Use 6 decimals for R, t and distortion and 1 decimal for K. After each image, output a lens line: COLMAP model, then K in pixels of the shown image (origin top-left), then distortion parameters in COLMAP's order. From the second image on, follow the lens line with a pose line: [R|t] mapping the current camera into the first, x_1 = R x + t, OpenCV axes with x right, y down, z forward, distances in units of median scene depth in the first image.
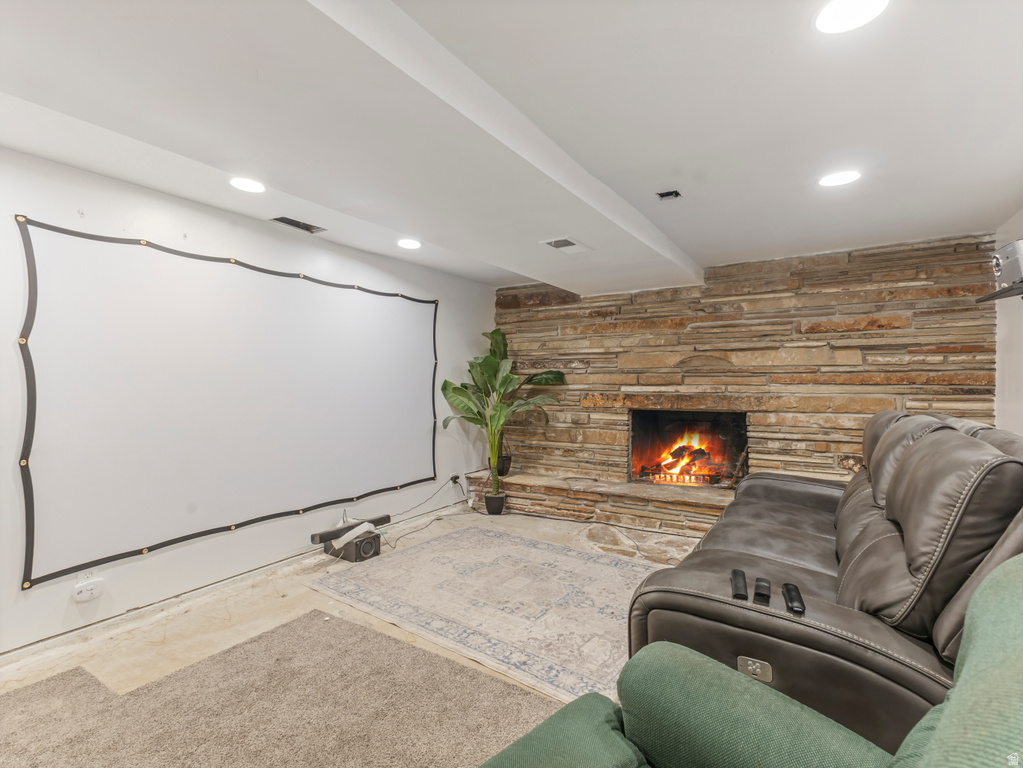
lens RADIAL K [[503.3, 0, 516.1], [0, 503.3, 383.1], [0, 0, 1]] dist [0.011083, 0.003205]
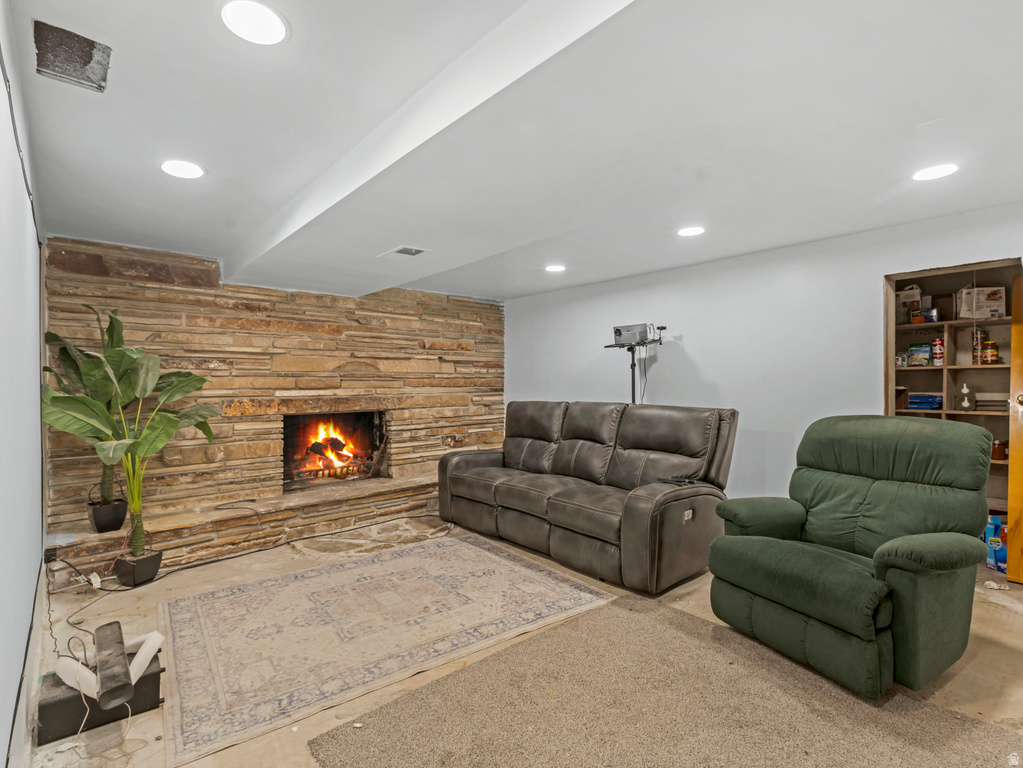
lens RADIAL K [[503.3, 0, 516.4], [0, 503.3, 382.3], [0, 0, 1]] dist [0.011083, 0.003205]
pose [[0.285370, 0.001369, 0.958416, -0.611020], [0.008045, 0.999960, -0.003824, -0.002364], [-0.958384, 0.008802, 0.285348, 0.362283]]
